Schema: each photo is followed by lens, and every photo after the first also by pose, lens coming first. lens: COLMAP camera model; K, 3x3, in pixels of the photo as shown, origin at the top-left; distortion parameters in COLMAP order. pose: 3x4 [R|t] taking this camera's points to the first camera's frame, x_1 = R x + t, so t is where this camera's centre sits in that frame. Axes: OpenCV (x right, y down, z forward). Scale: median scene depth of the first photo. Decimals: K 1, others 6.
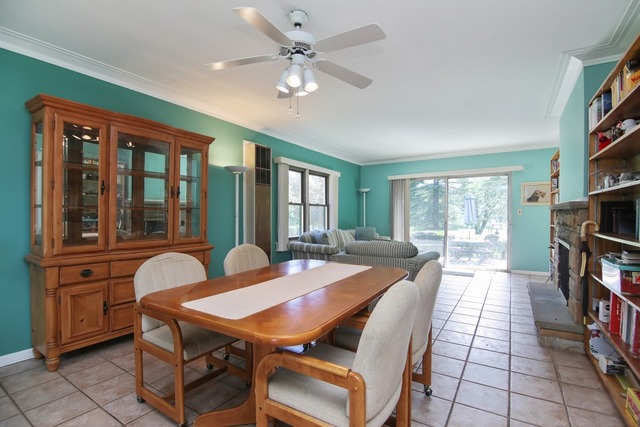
lens RADIAL K [[295.6, 0, 329.0], [0, 295.6, 219.1], [0, 0, 1]] dist [0.024702, -0.000518]
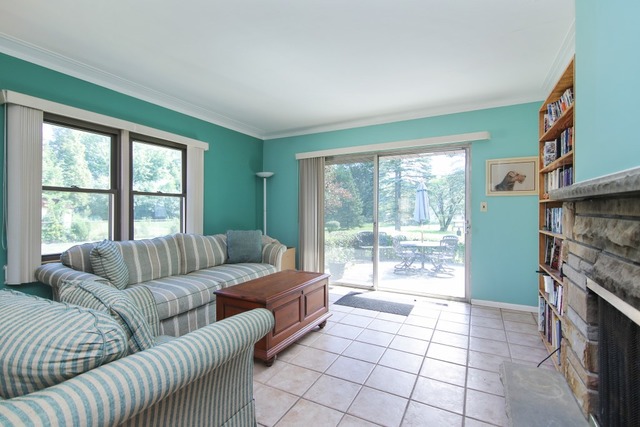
lens RADIAL K [[295.6, 0, 310.3], [0, 295.6, 211.1], [0, 0, 1]] dist [0.024702, -0.000518]
pose [[0.999194, 0.002716, 0.040061, 0.242331], [-0.002277, 0.999937, -0.011002, -0.006994], [-0.040088, 0.010902, 0.999137, 0.378472]]
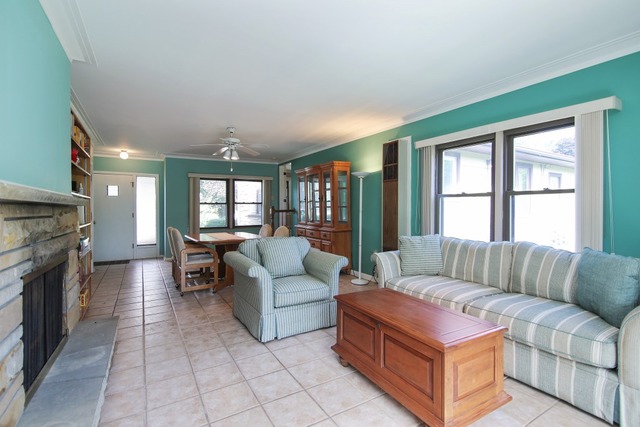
lens RADIAL K [[295.6, 0, 321.0], [0, 295.6, 211.0], [0, 0, 1]] dist [0.024702, -0.000518]
pose [[-0.459310, 0.006135, -0.888255, 0.556508], [-0.014727, 0.999786, 0.014521, -0.018977], [0.888154, 0.019751, -0.459121, 0.901708]]
